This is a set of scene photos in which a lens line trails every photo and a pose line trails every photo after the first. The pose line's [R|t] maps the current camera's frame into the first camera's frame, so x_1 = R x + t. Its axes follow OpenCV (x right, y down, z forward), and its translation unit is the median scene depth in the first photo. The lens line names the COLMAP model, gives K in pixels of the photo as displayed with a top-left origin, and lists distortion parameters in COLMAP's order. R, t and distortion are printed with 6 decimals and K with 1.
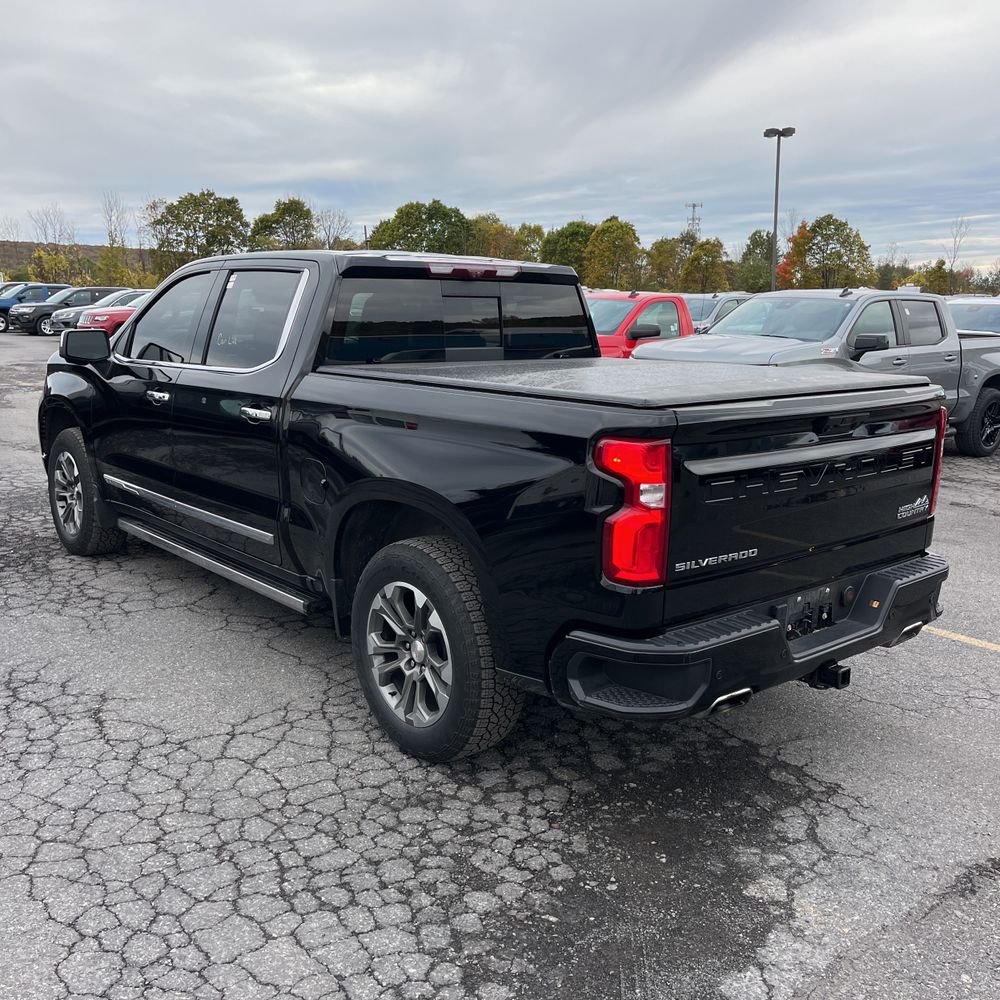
lens RADIAL K [[1006.5, 0, 499.9], [0, 1006.5, 500.6], [0, 0, 1]] dist [0.058565, -0.076644]
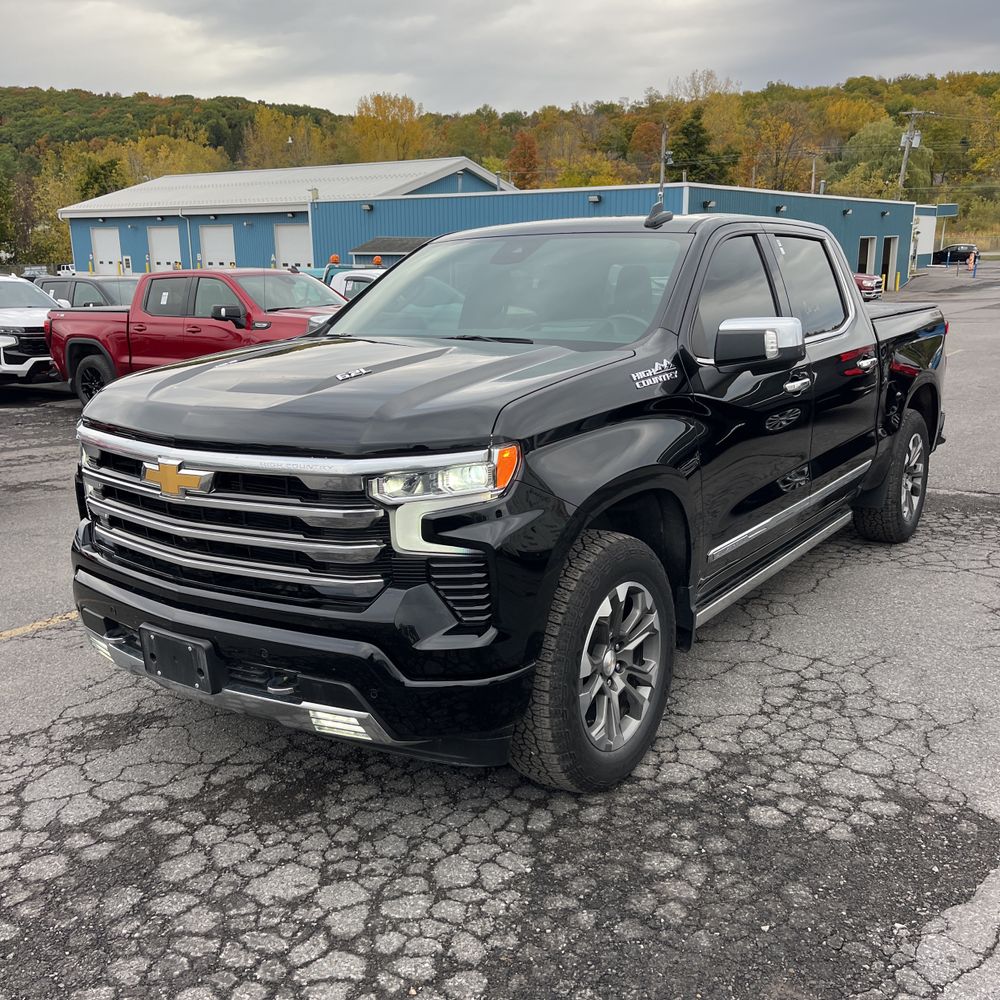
lens RADIAL K [[1010.2, 0, 506.4], [0, 1010.2, 499.1], [0, 0, 1]] dist [0.036484, -0.020292]
pose [[-0.256214, -0.217381, 0.941860, -1.181347], [0.200170, 0.941332, 0.271711, -0.316031], [-0.945667, 0.258148, -0.197669, 1.551581]]
